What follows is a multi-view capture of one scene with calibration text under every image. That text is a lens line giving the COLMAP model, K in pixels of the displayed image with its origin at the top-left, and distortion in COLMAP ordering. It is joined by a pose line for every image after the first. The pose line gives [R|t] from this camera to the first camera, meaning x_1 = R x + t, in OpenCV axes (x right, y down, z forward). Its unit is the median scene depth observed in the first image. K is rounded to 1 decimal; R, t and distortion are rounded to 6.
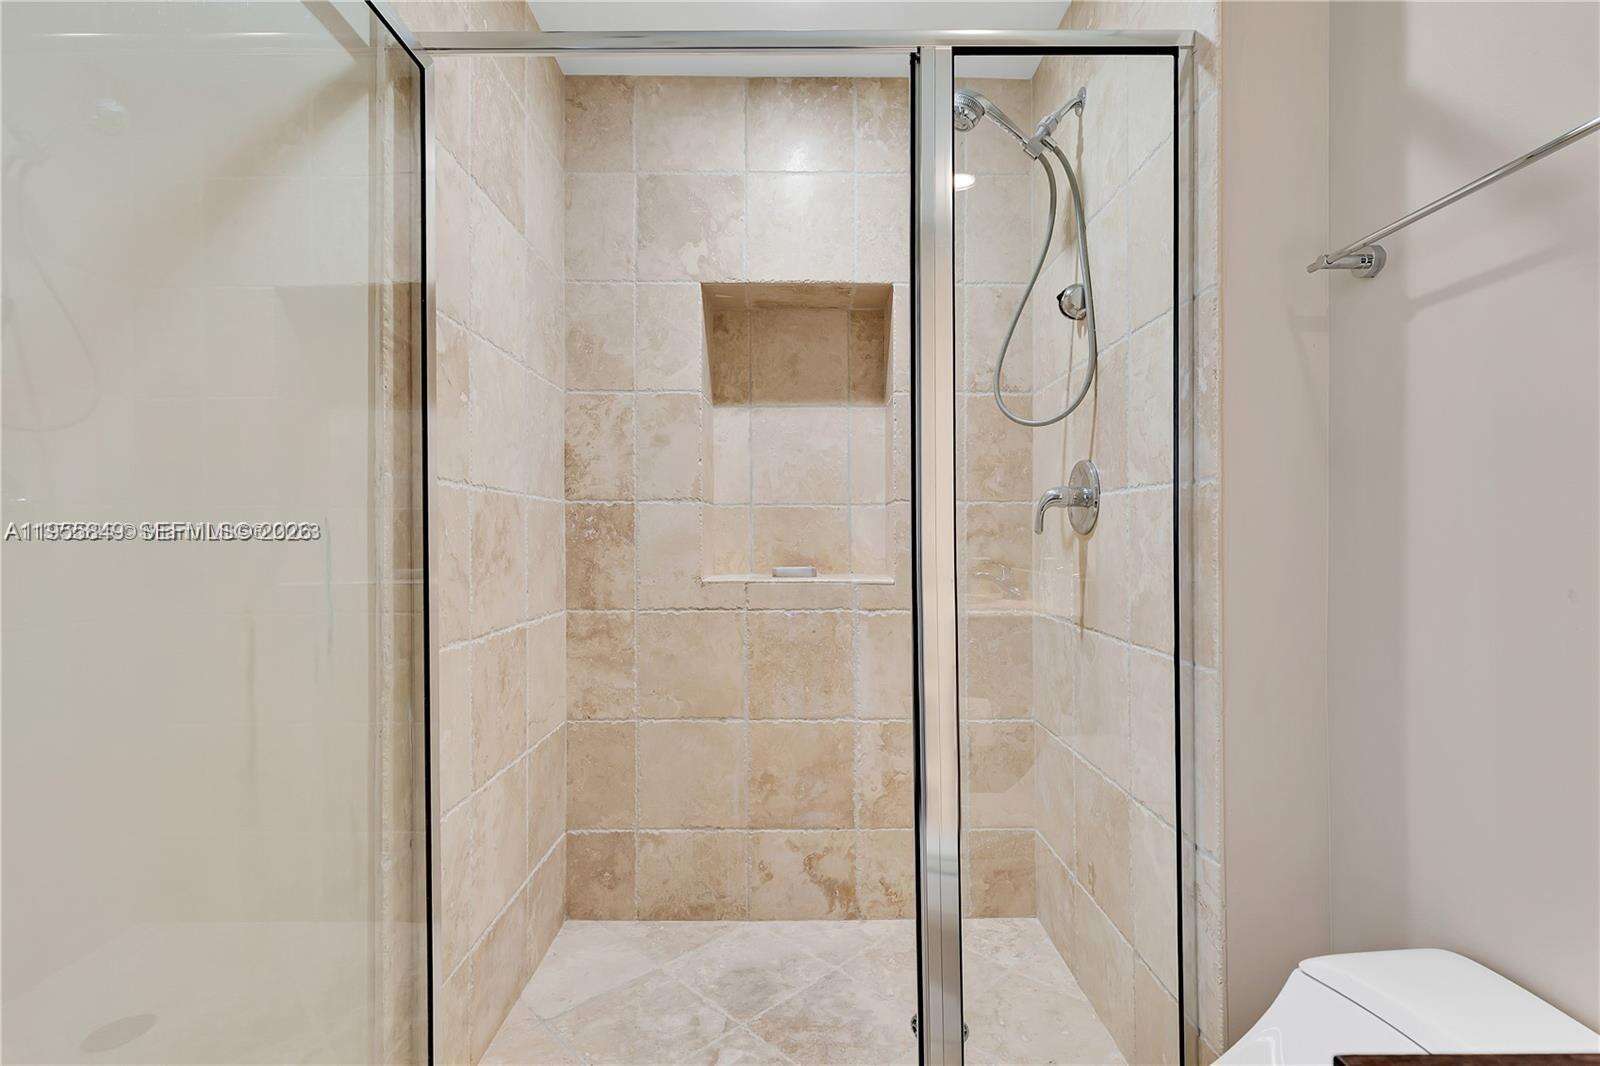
lens RADIAL K [[736.4, 0, 801.0], [0, 736.4, 537.6], [0, 0, 1]] dist [0.003380, 0.000383]
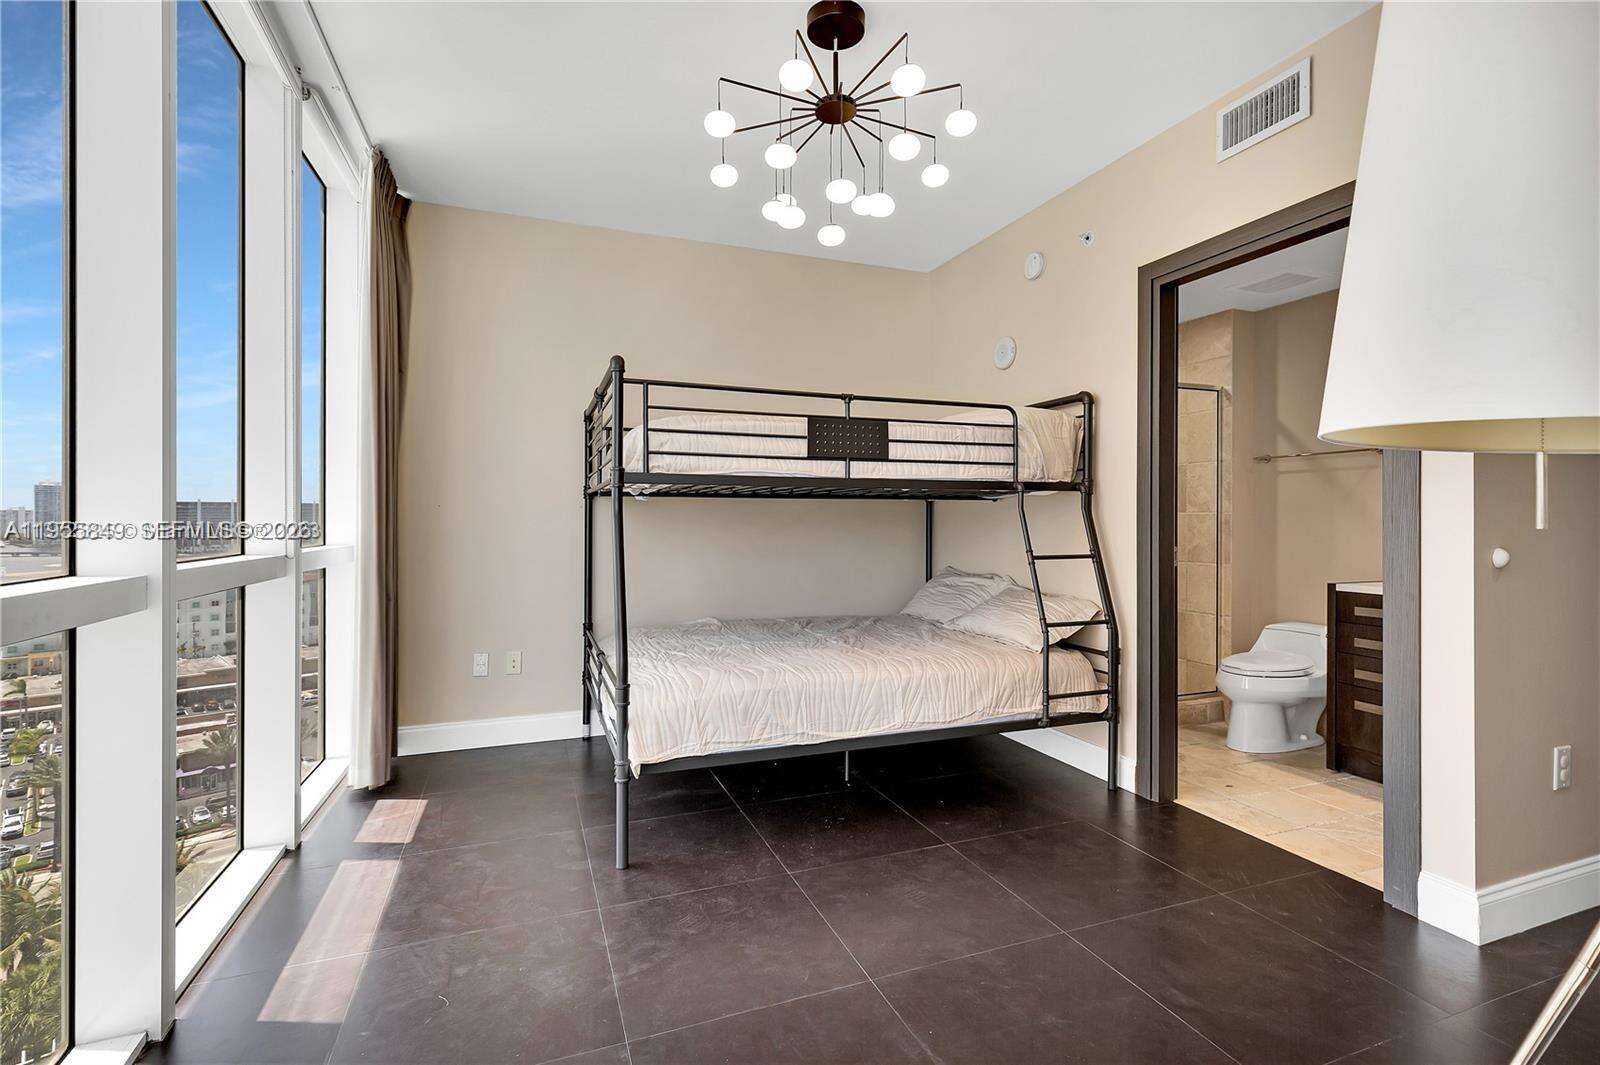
lens RADIAL K [[720.2, 0, 798.2], [0, 720.2, 517.8], [0, 0, 1]] dist [0.000816, 0.000058]
pose [[0.940045, 0.001816, 0.341044, -2.565537], [-0.000468, 0.999992, -0.004034, -0.035644], [-0.341049, 0.003632, 0.940039, -1.565227]]
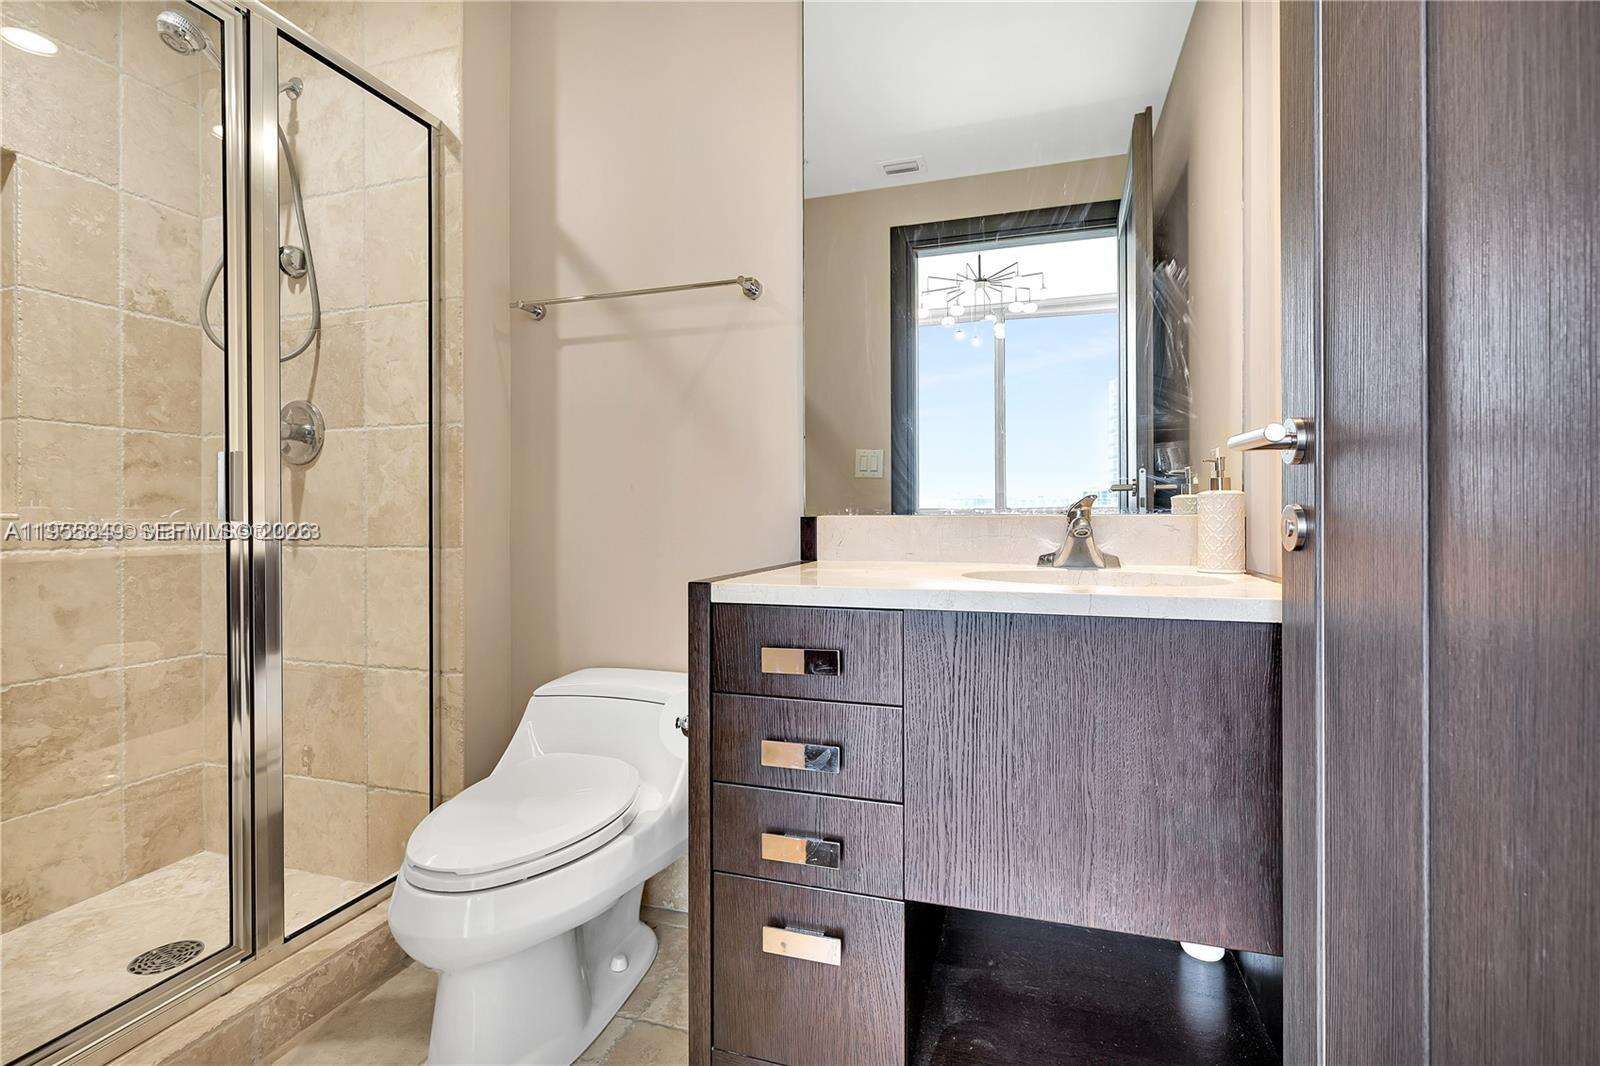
lens RADIAL K [[743.8, 0, 800.0], [0, 743.8, 533.0], [0, 0, 1]] dist [-0.019406, -0.000391]
pose [[0.313841, -0.015015, 0.949357, -0.653730], [0.001652, 0.999882, 0.015268, 0.120347], [-0.949474, -0.003224, 0.313829, -0.151020]]
